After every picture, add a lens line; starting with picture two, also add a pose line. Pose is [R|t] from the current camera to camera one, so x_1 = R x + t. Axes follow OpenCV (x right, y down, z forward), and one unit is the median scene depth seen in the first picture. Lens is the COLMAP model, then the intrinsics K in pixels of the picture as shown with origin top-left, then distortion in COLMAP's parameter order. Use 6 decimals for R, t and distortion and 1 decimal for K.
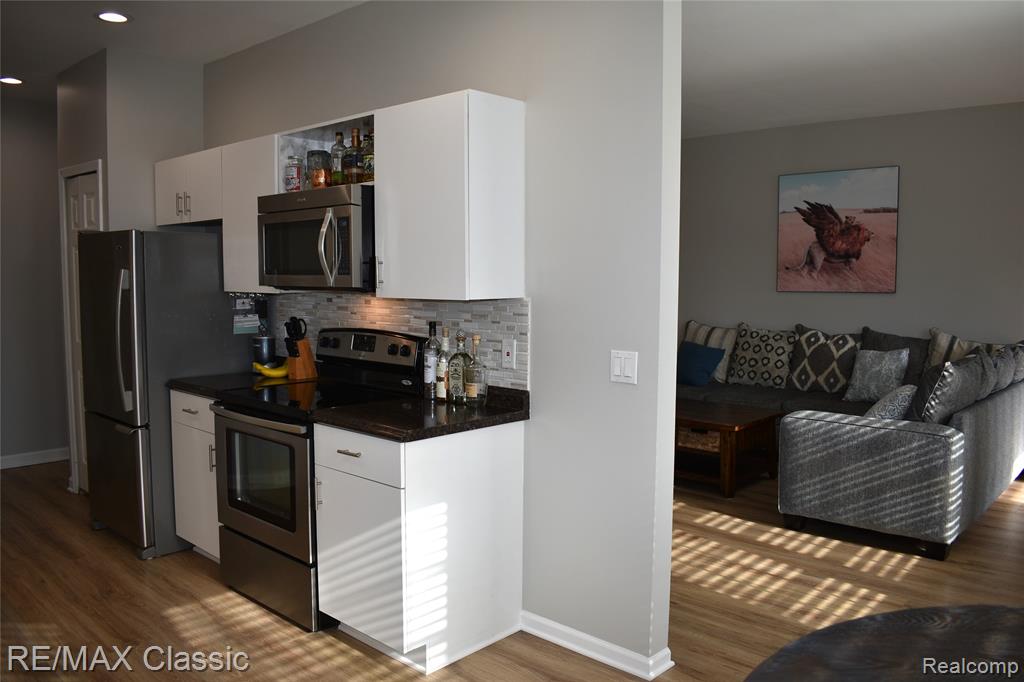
lens RADIAL K [[798.0, 0, 507.0], [0, 798.0, 342.7], [0, 0, 1]] dist [-0.097091, 0.018148]
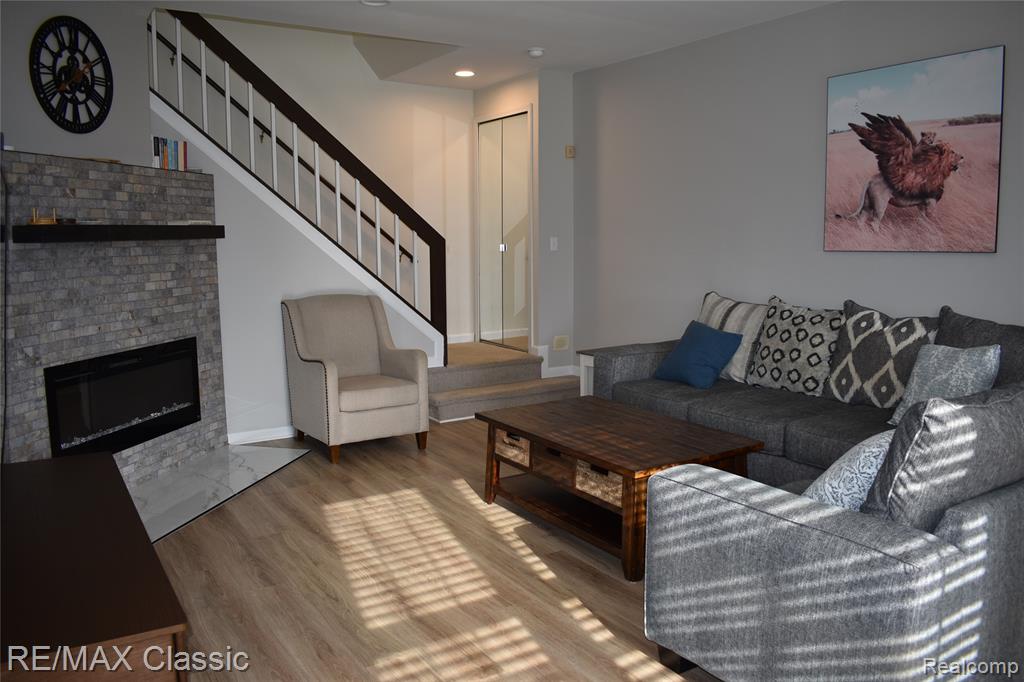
lens RADIAL K [[798.0, 0, 515.0], [0, 798.0, 338.7], [0, 0, 1]] dist [-0.097091, 0.018148]
pose [[0.965845, 0.020285, -0.258326, 0.484687], [-0.008854, 0.998932, 0.045338, -0.033444], [0.258970, -0.041503, 0.964993, 0.517524]]
